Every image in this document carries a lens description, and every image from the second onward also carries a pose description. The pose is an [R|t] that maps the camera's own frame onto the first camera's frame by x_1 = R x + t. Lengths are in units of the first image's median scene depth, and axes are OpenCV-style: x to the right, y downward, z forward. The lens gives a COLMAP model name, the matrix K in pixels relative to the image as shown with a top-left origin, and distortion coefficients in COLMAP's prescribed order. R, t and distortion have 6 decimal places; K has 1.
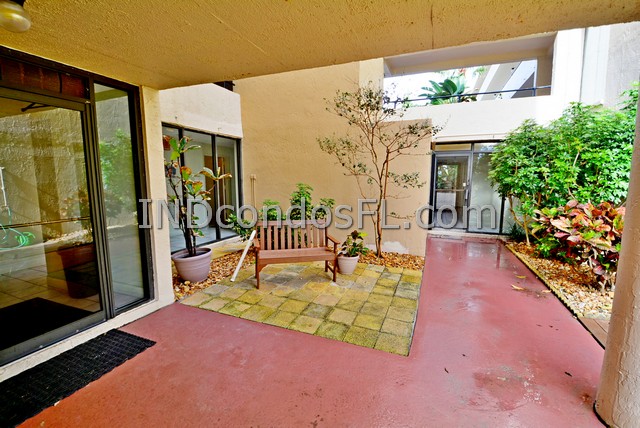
lens RADIAL K [[277.0, 0, 326.7], [0, 277.0, 212.7], [0, 0, 1]] dist [-0.011493, -0.007233]
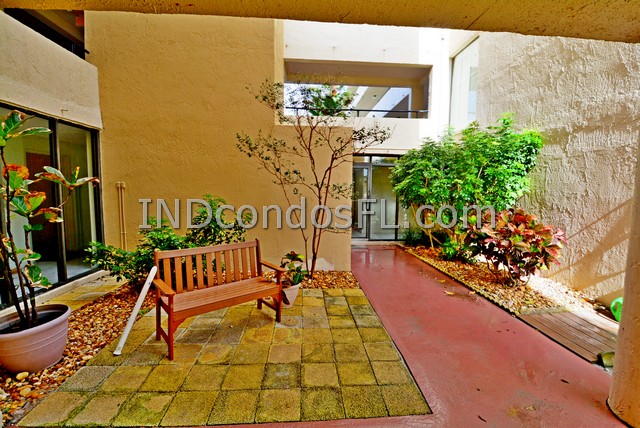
lens RADIAL K [[277.0, 0, 322.2], [0, 277.0, 211.7], [0, 0, 1]] dist [-0.011493, -0.007233]
pose [[0.898230, -0.029110, 0.438561, -0.186882], [0.046353, 0.998514, -0.028660, -0.027702], [-0.437075, 0.046072, 0.898244, 0.241678]]
